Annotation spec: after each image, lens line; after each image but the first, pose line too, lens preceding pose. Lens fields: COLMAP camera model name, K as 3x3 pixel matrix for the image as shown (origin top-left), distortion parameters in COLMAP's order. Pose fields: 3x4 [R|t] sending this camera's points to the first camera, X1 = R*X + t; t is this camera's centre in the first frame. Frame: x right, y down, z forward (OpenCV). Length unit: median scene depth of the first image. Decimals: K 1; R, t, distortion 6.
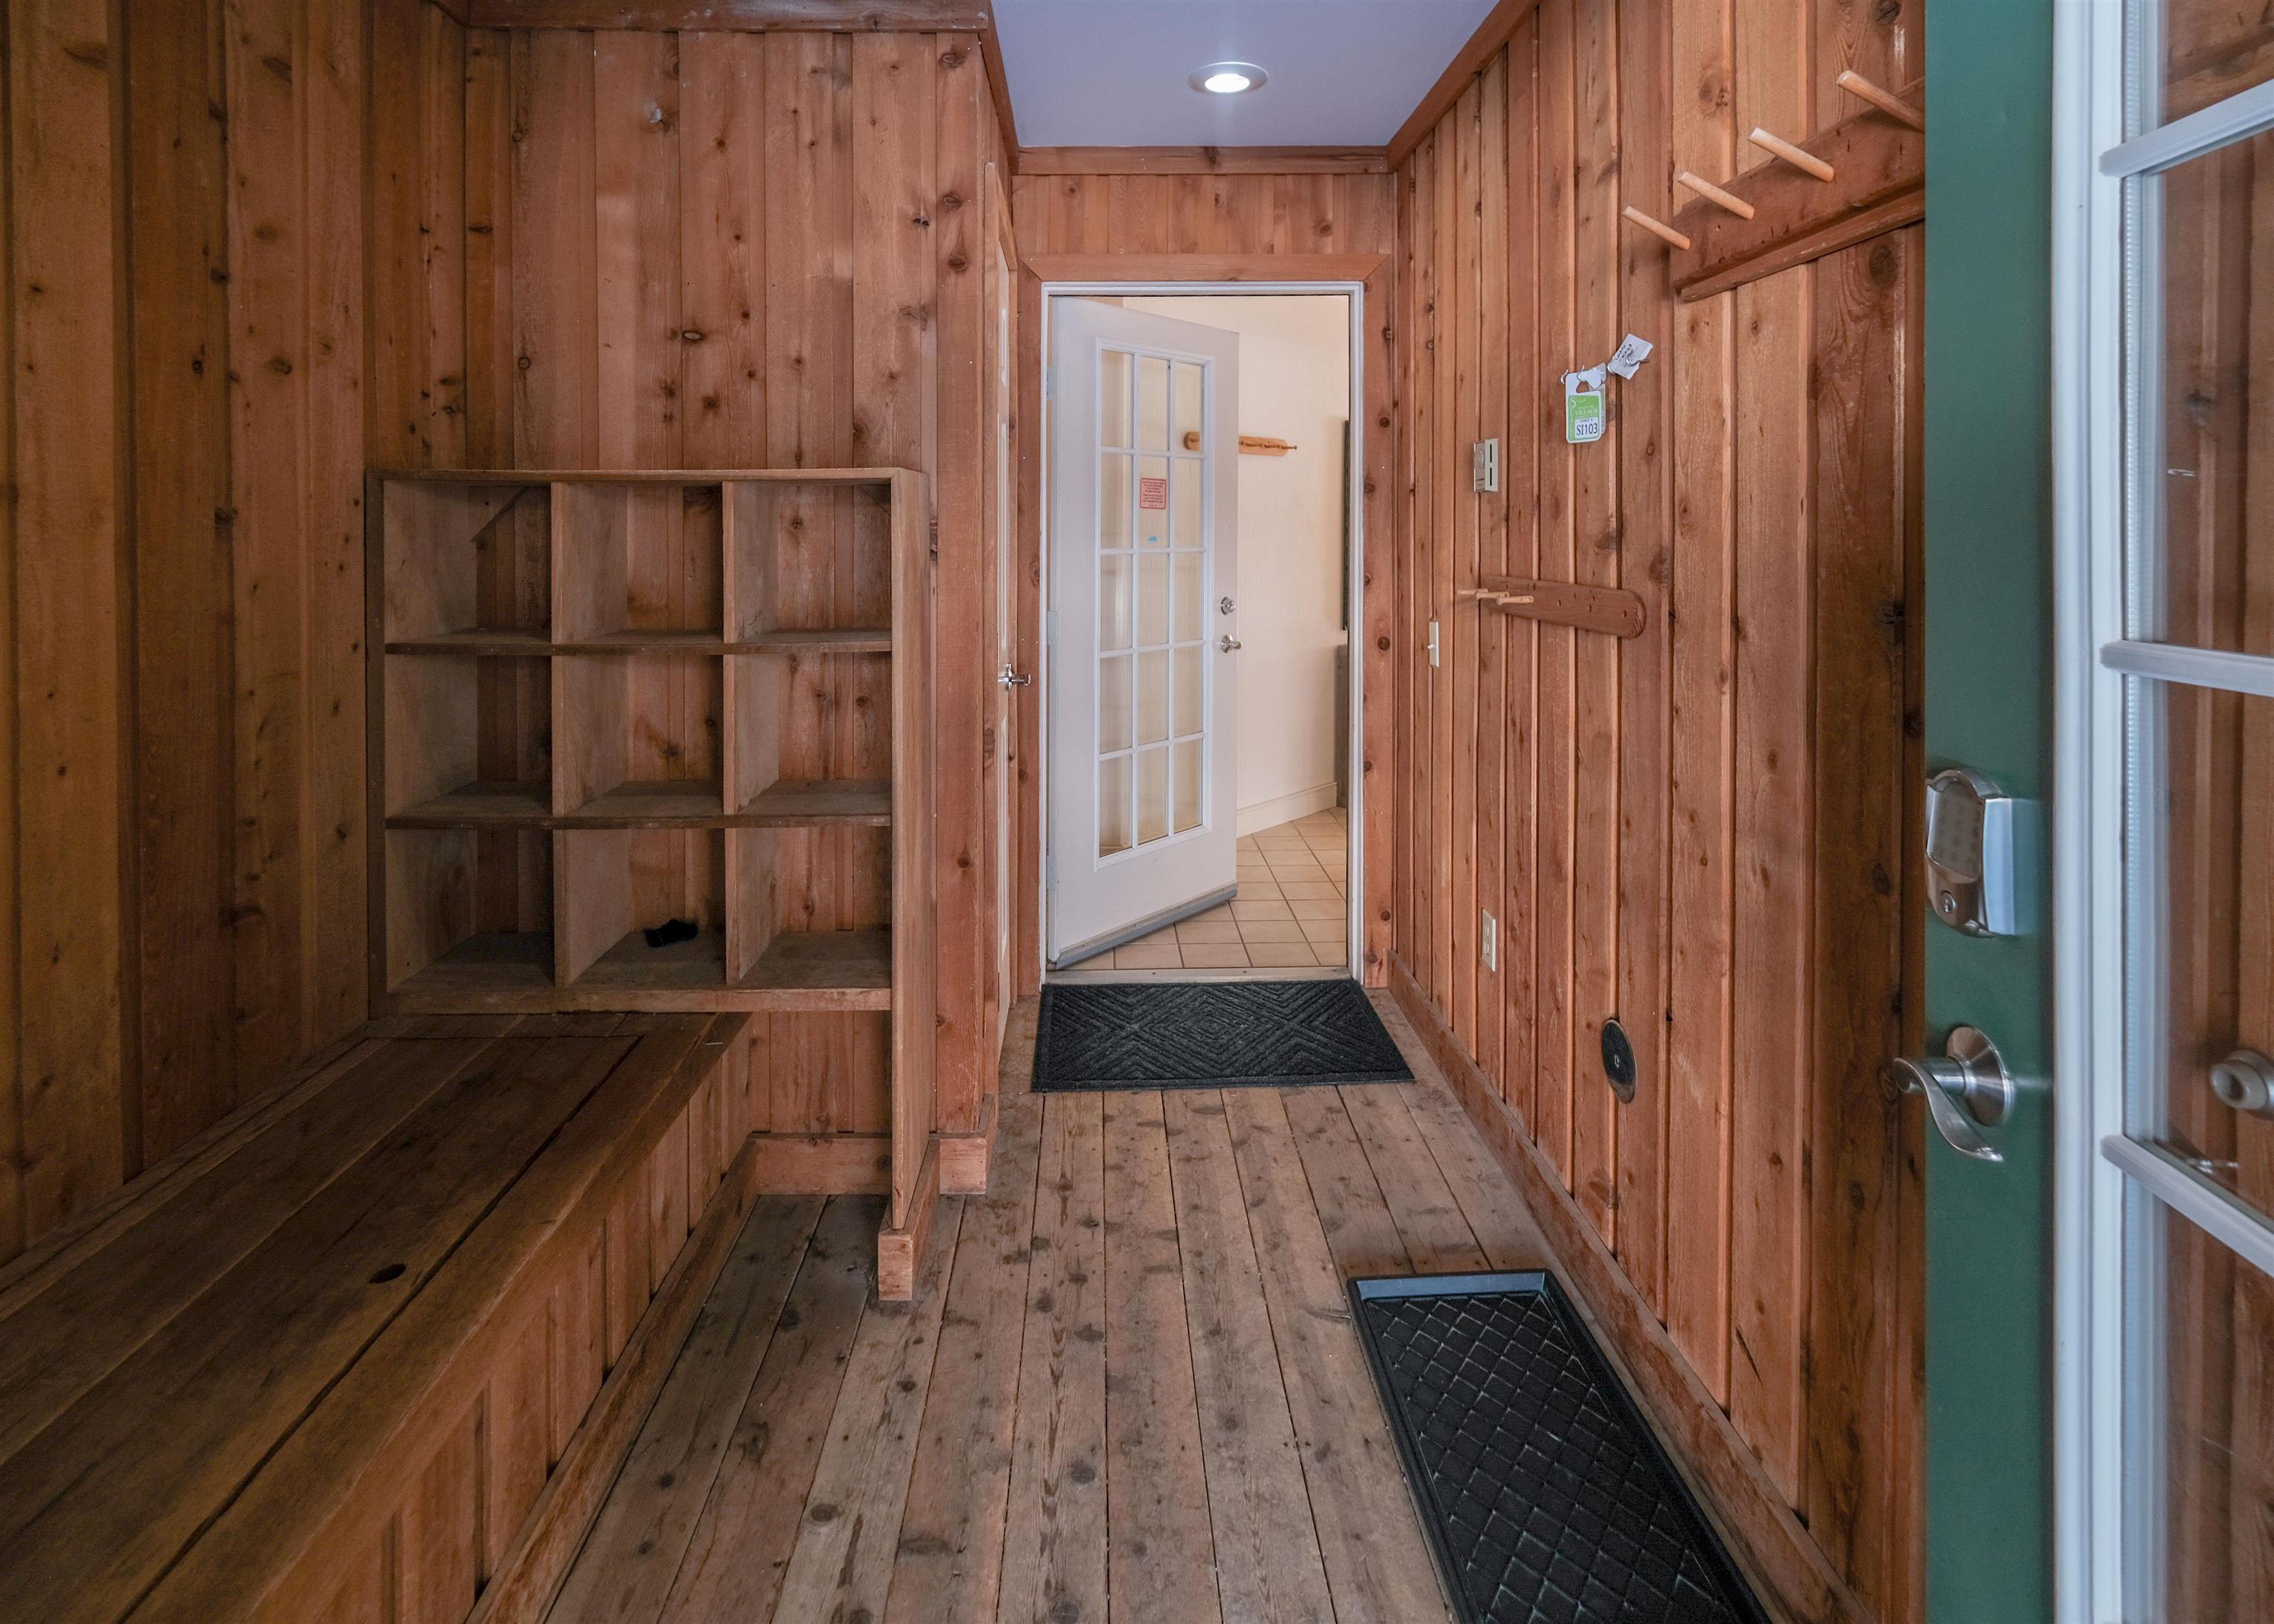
lens RADIAL K [[1130.9, 0, 1116.8], [0, 1130.9, 797.0], [0, 0, 1]] dist [0.000830, -0.001590]
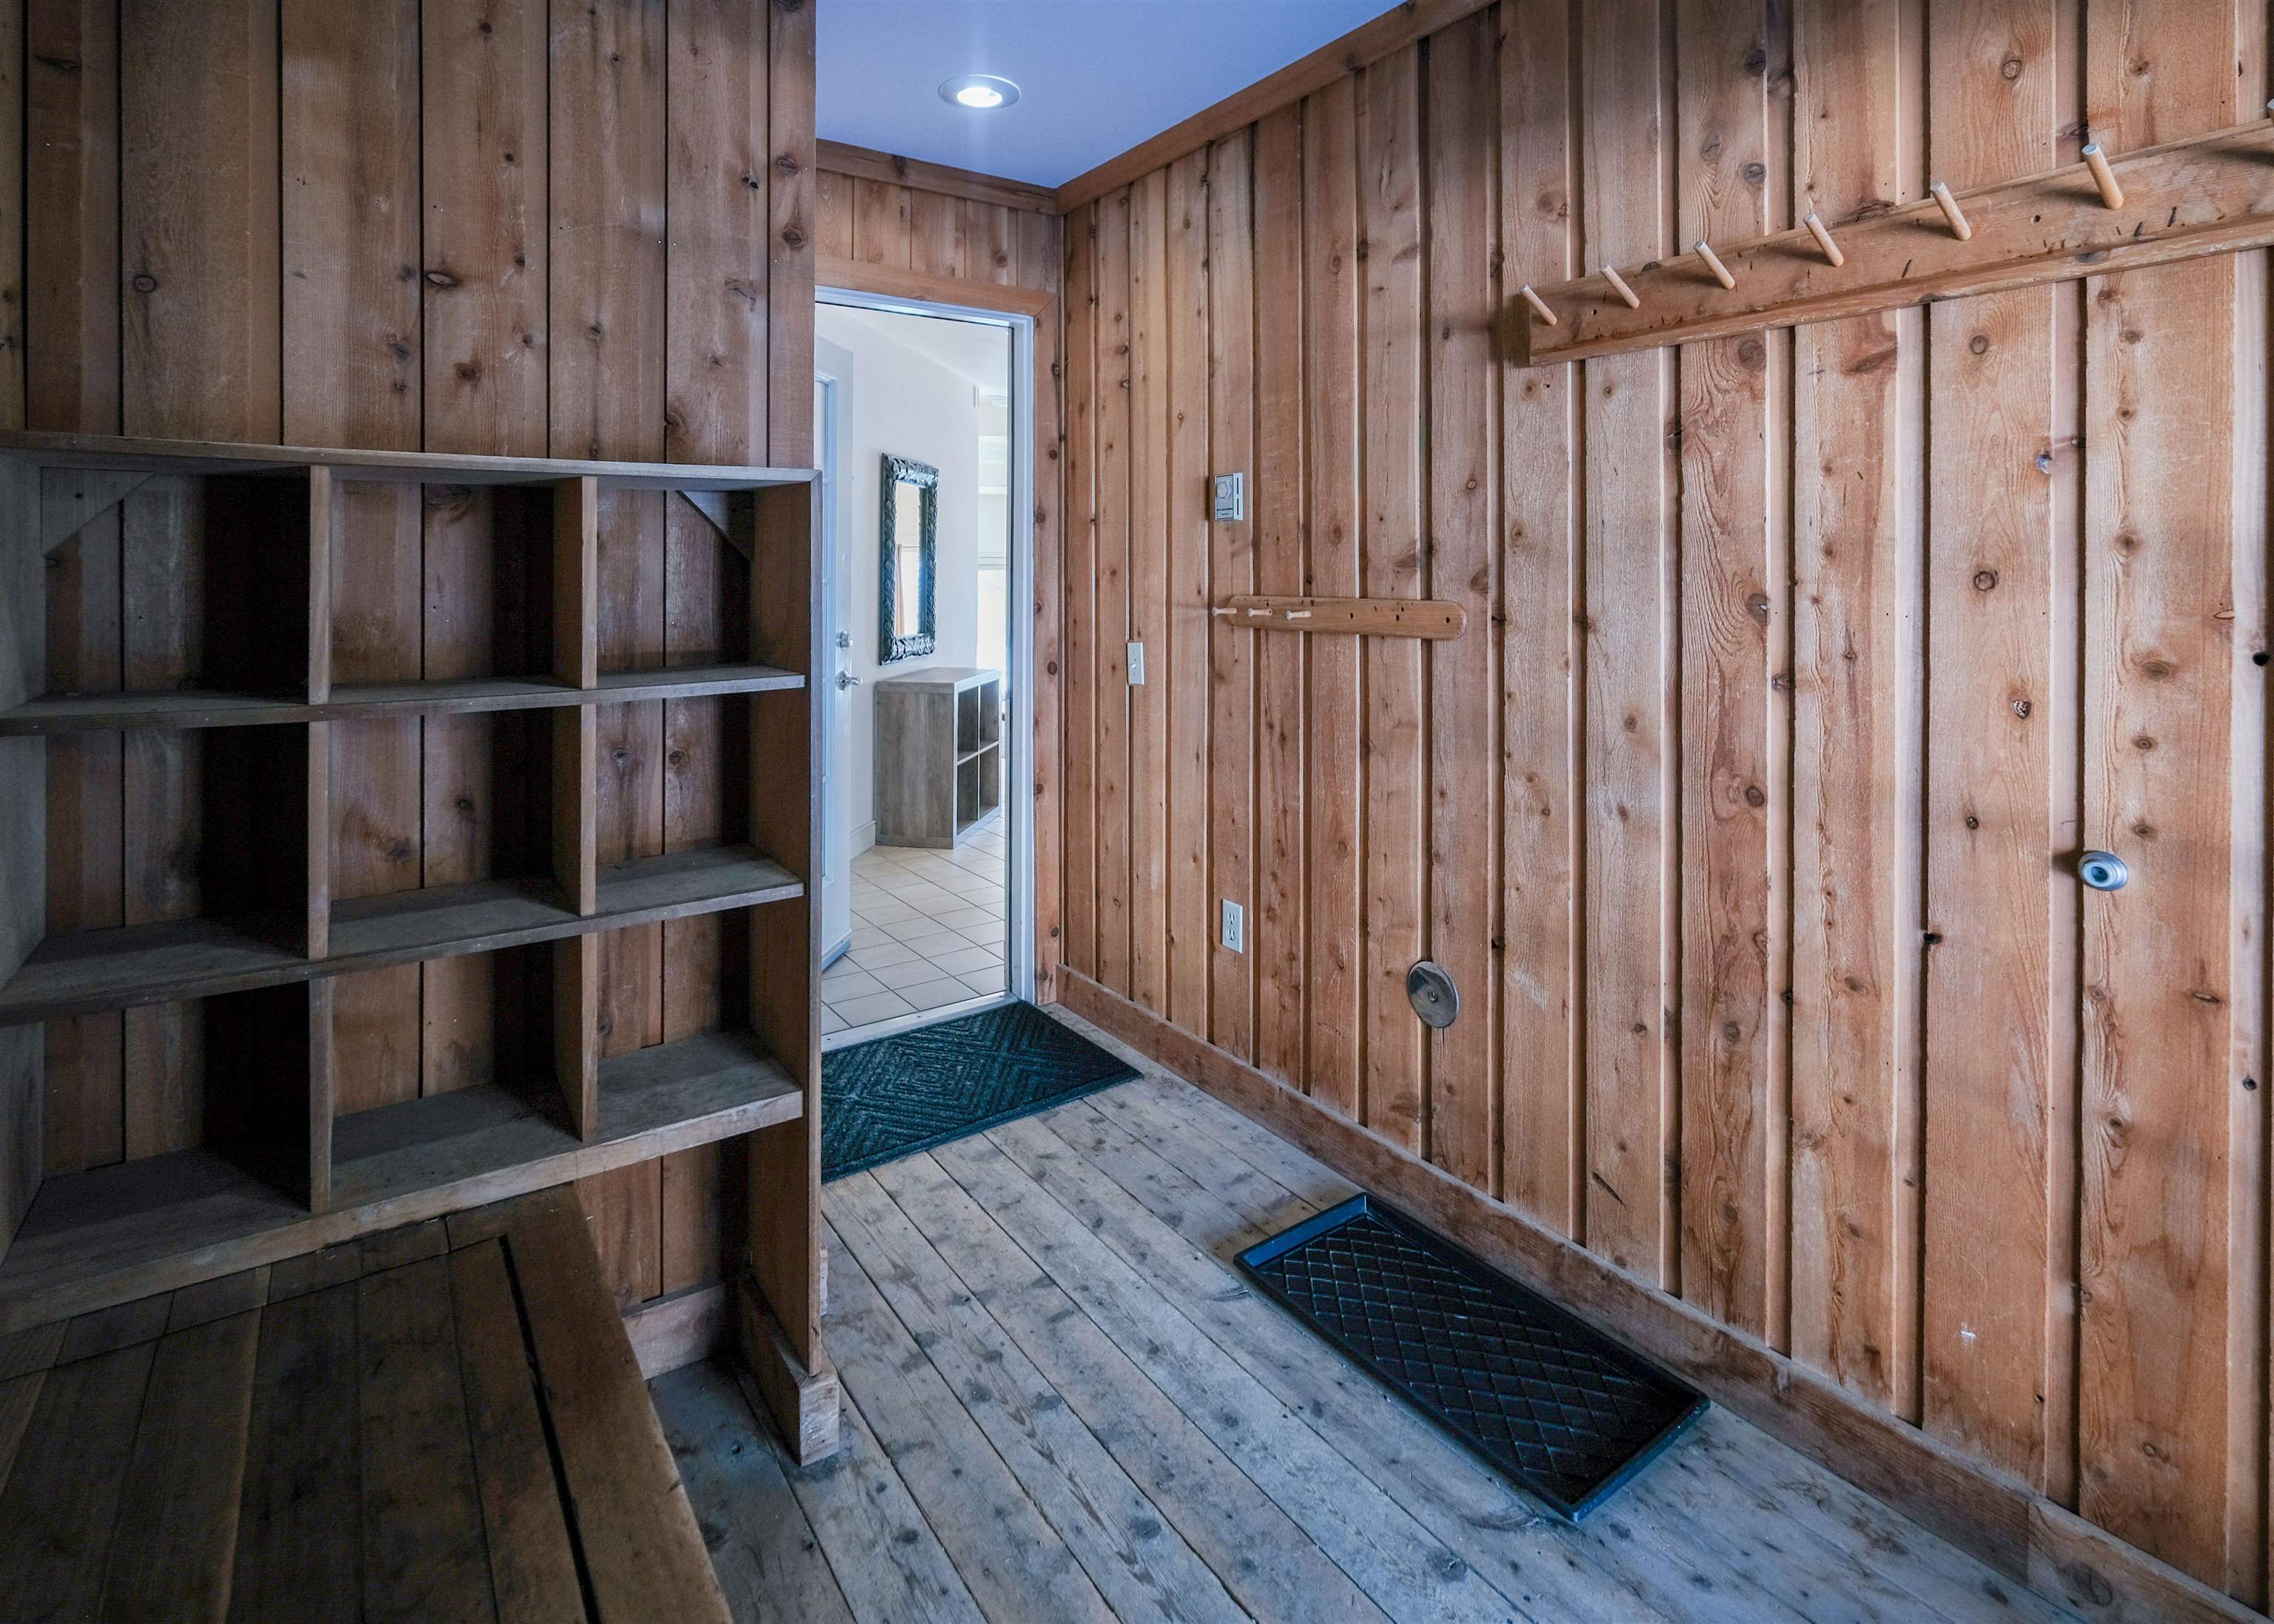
lens RADIAL K [[1130.9, 0, 1121.5], [0, 1130.9, 821.7], [0, 0, 1]] dist [0.000830, -0.001590]
pose [[0.829490, -0.119693, 0.545546, -0.439478], [0.128629, 0.991450, 0.021948, -0.016398], [-0.543508, 0.051967, 0.837794, 0.157616]]
